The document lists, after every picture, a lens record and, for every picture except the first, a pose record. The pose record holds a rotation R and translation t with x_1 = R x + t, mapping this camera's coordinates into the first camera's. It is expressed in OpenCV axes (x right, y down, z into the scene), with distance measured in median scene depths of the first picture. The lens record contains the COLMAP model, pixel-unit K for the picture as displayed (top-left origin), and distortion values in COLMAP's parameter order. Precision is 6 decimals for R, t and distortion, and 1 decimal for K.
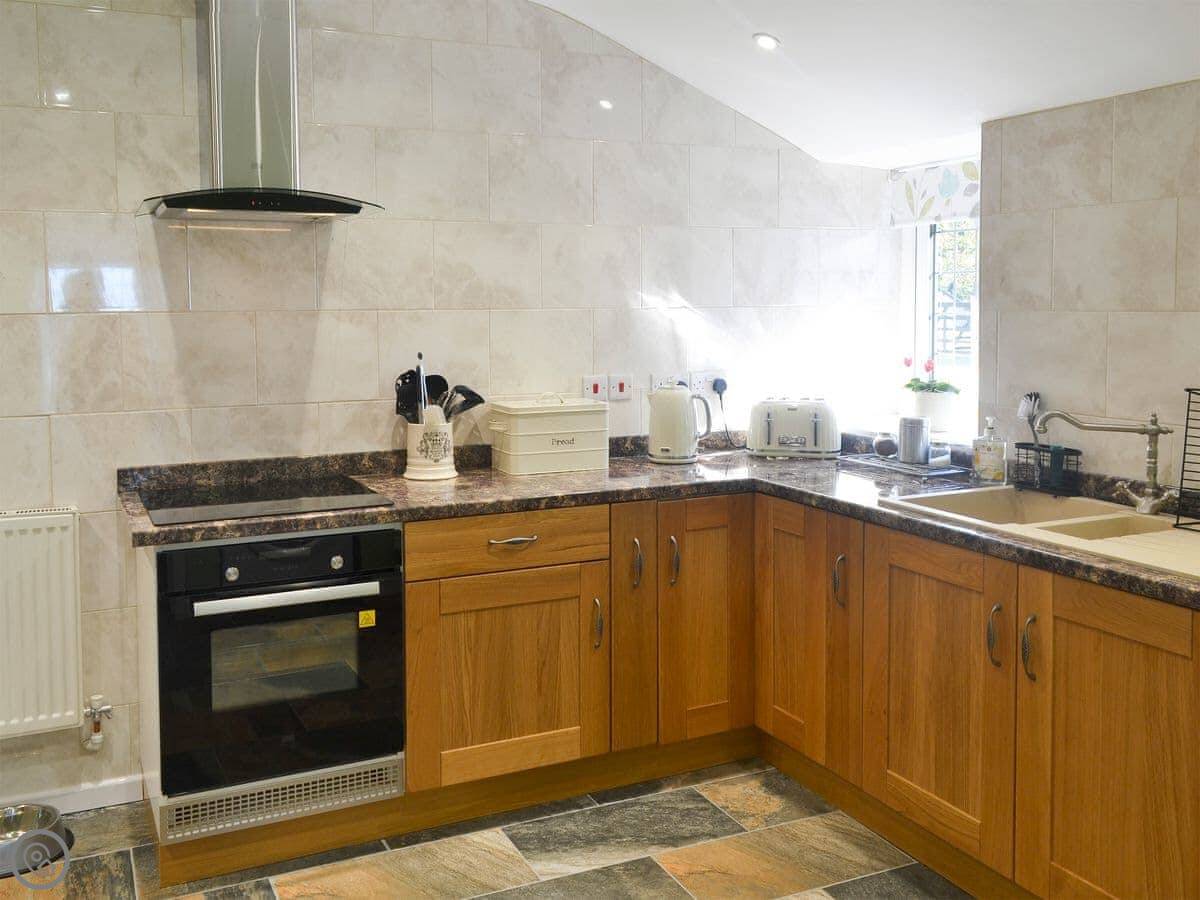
lens RADIAL K [[1163.1, 0, 600.2], [0, 1163.1, 420.6], [0, 0, 1]] dist [0.018560, 0.005892]
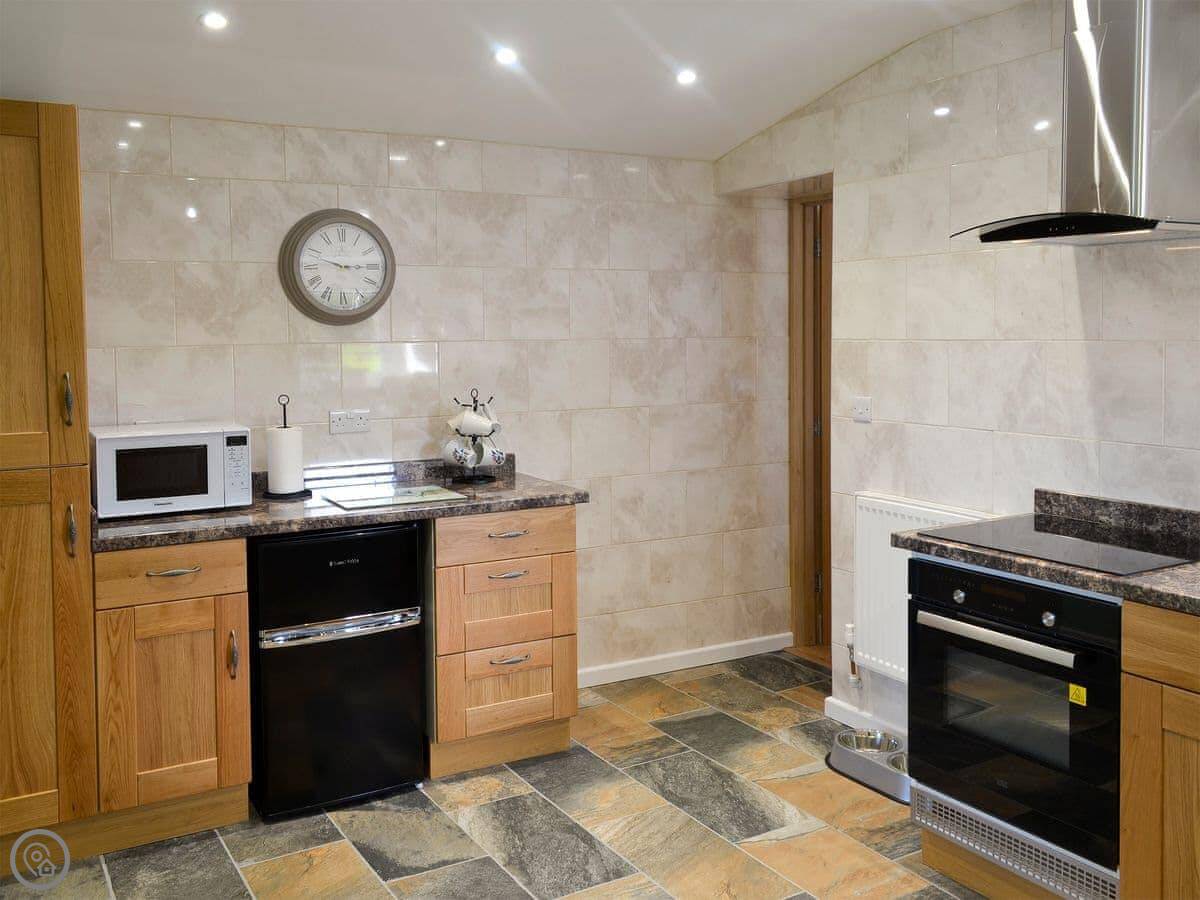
lens RADIAL K [[1099.3, 0, 600.0], [0, 1099.3, 450.0], [0, 0, 1]] dist [0.032508, -0.006610]
pose [[0.094487, 0.116092, -0.988734, 0.555516], [-0.105121, 0.988788, 0.106053, -0.060702], [0.989961, 0.093916, 0.105631, 0.531710]]
